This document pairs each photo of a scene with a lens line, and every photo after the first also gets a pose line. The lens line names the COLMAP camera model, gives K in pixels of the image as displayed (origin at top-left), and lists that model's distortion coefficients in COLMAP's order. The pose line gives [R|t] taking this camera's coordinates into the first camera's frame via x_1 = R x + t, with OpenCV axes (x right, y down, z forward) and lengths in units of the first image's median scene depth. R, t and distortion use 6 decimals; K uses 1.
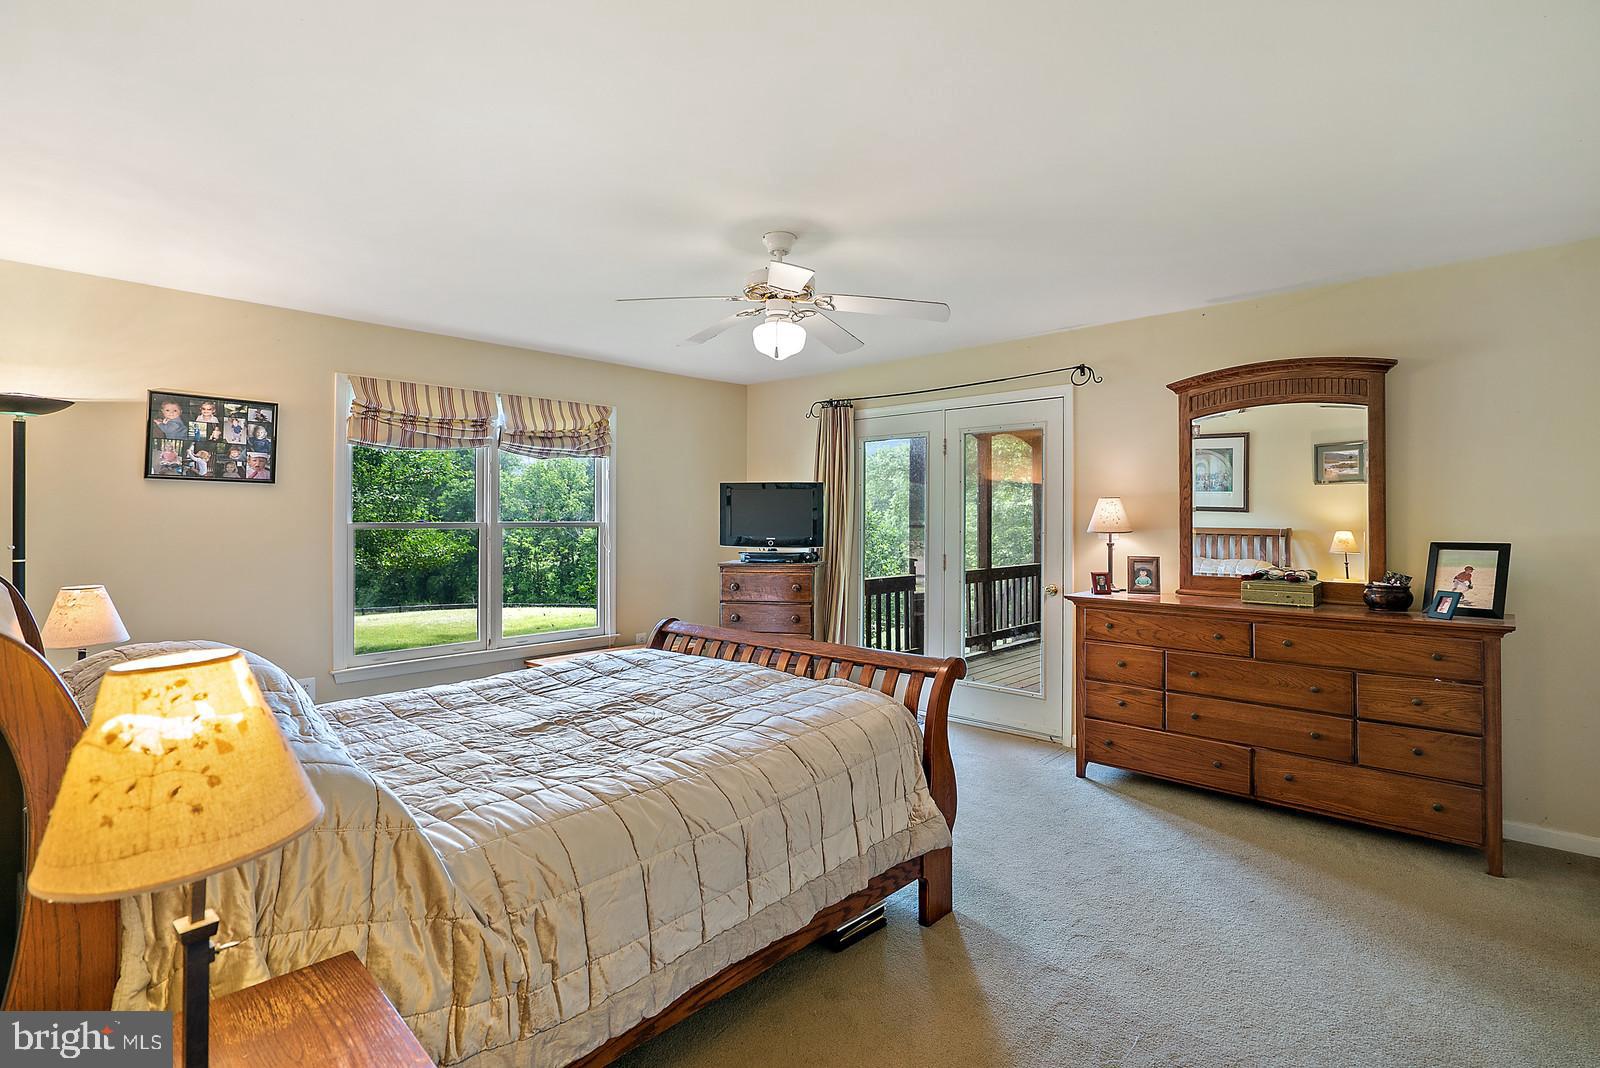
lens RADIAL K [[744.7, 0, 799.9], [0, 744.7, 517.2], [0, 0, 1]] dist [-0.008145, 0.004588]
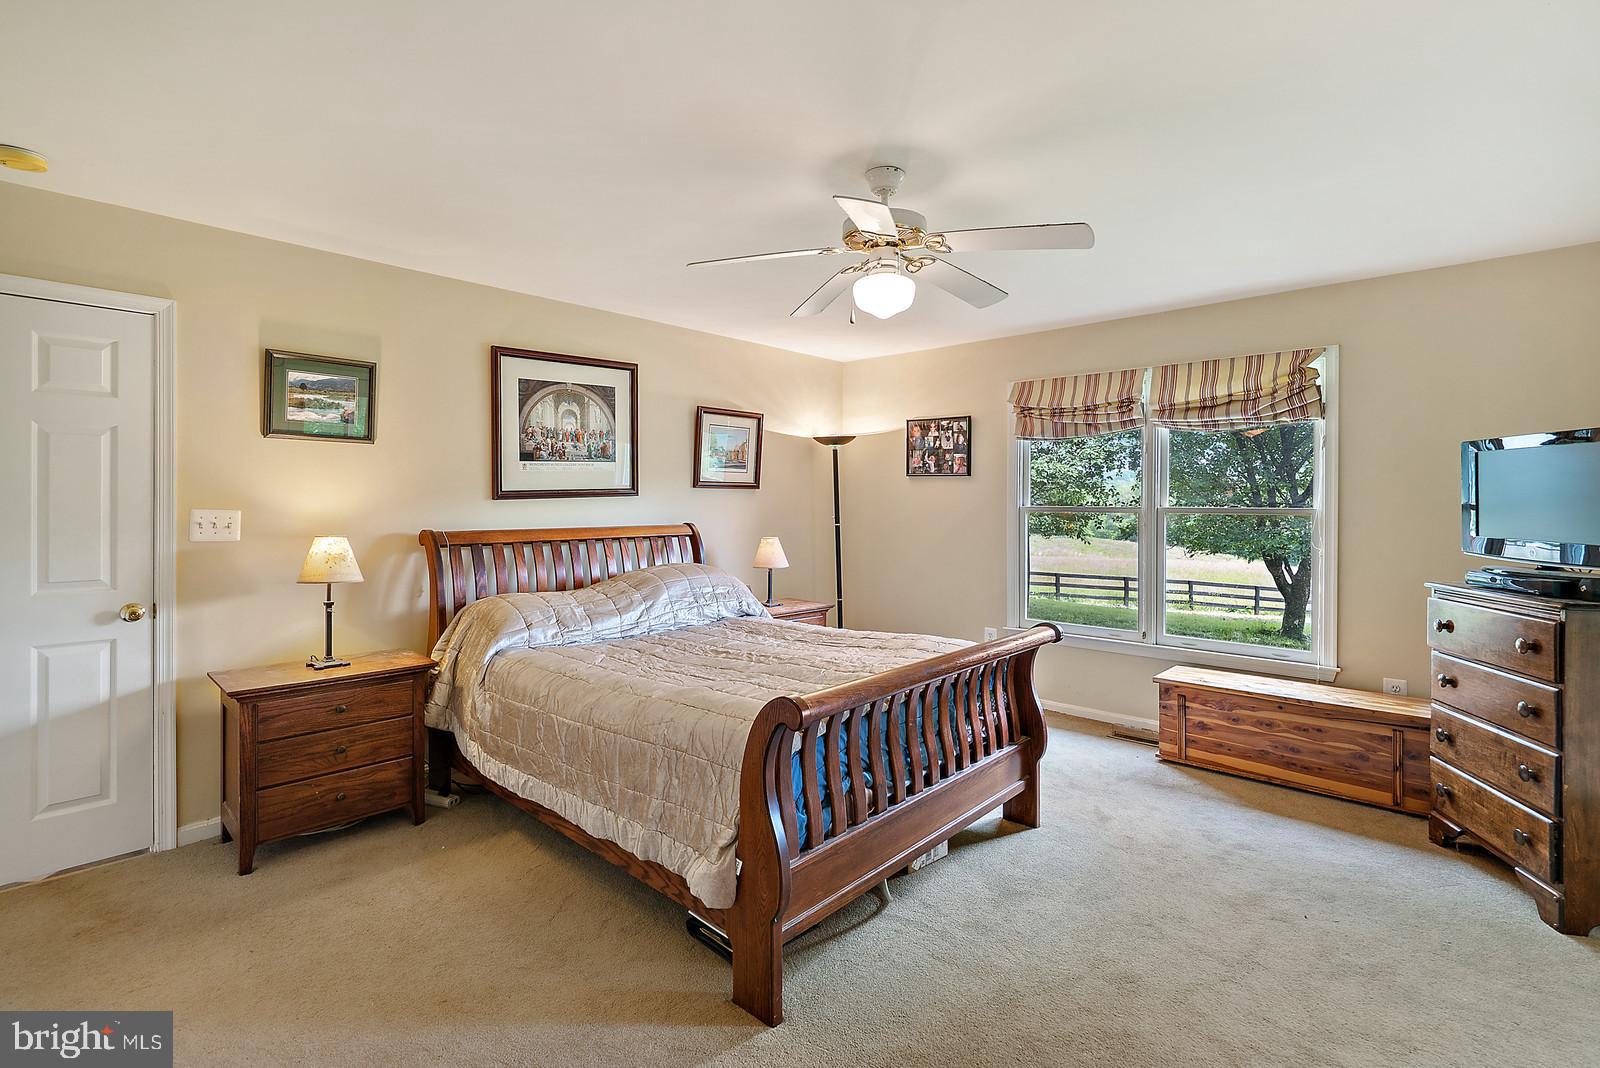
lens RADIAL K [[744.7, 0, 792.7], [0, 744.7, 509.5], [0, 0, 1]] dist [-0.008145, 0.004588]
pose [[-0.001825, 0.014676, -0.999891, 0.663393], [-0.000911, 0.999892, 0.014678, -0.004581], [0.999998, 0.000938, -0.001811, 0.720342]]
